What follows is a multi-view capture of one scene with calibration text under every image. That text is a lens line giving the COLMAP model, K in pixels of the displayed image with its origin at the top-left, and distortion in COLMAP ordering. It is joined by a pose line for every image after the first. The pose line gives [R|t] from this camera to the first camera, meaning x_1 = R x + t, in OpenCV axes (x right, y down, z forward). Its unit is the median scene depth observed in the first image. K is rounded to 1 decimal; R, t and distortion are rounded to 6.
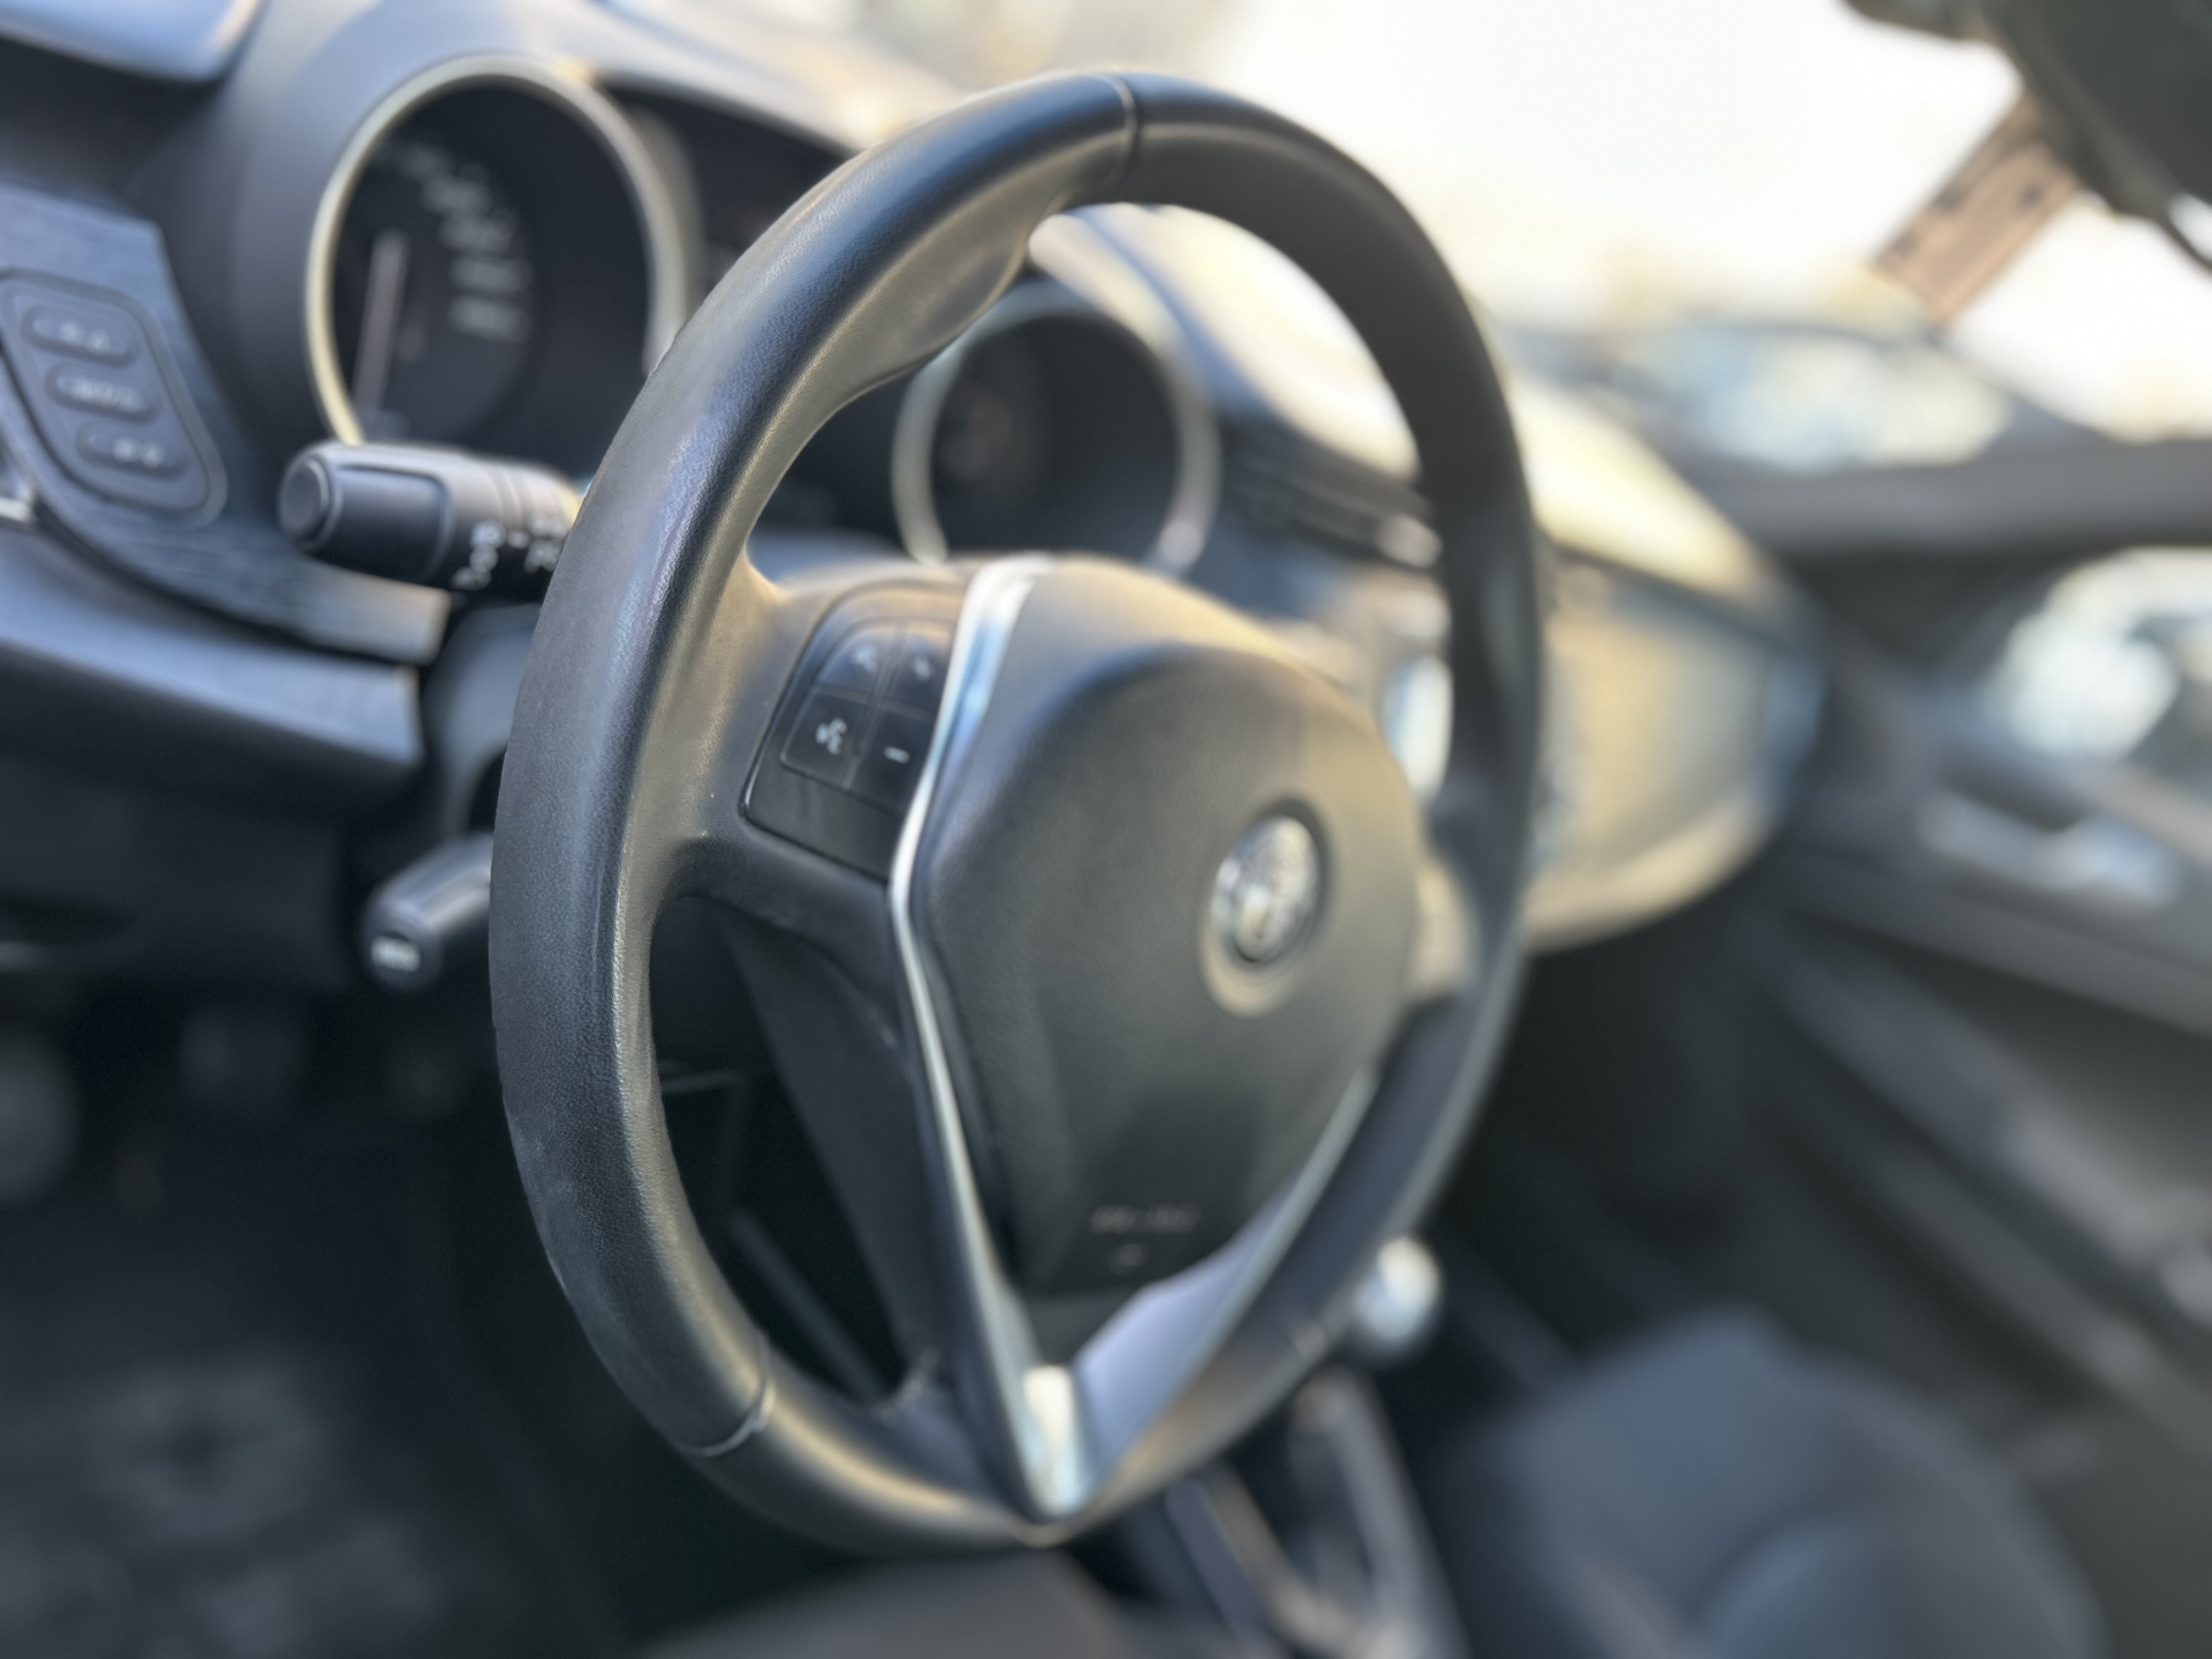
lens RADIAL K [[1674.6, 0, 1106.4], [0, 1674.6, 828.6], [0, 0, 1]] dist [-0.009766, -0.002538]
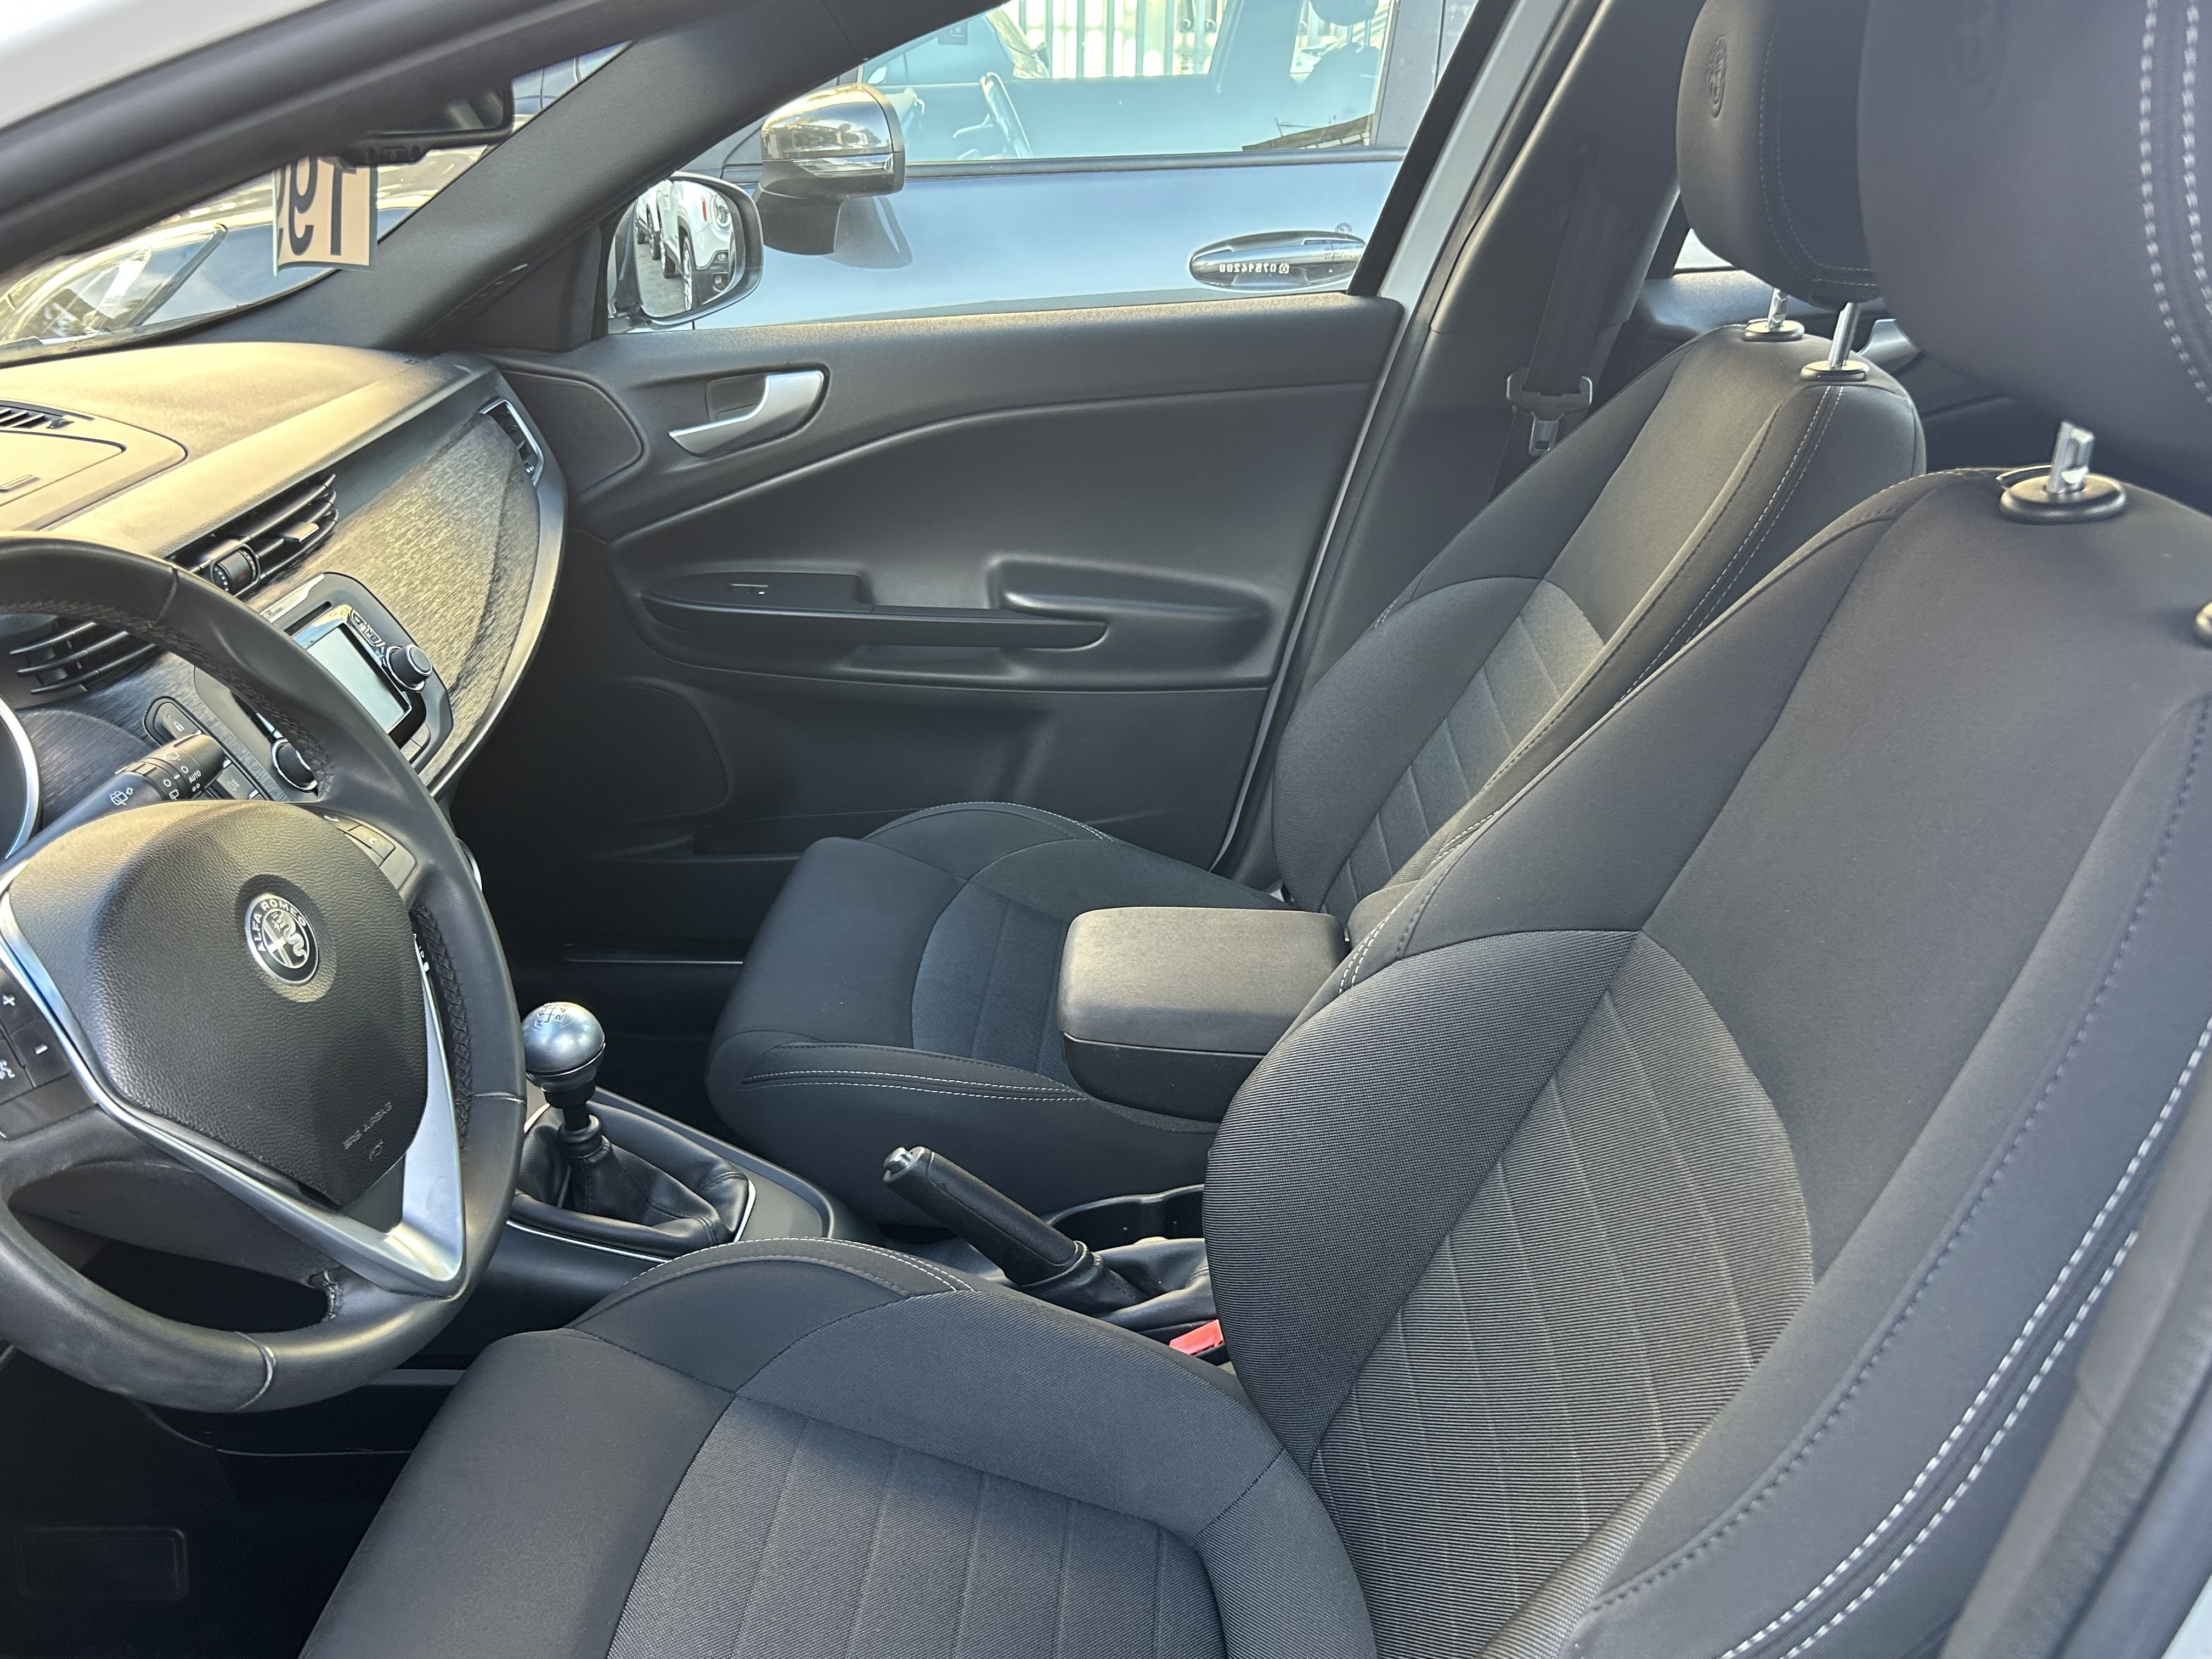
lens RADIAL K [[1775.2, 0, 1107.7], [0, 1775.2, 829.1], [0, 0, 1]] dist [-0.013852, -0.001748]
pose [[0.629054, -0.684494, 0.368456, 0.038826], [0.592822, 0.729012, 0.342204, -0.147979], [-0.502845, 0.003164, 0.864371, -0.893778]]
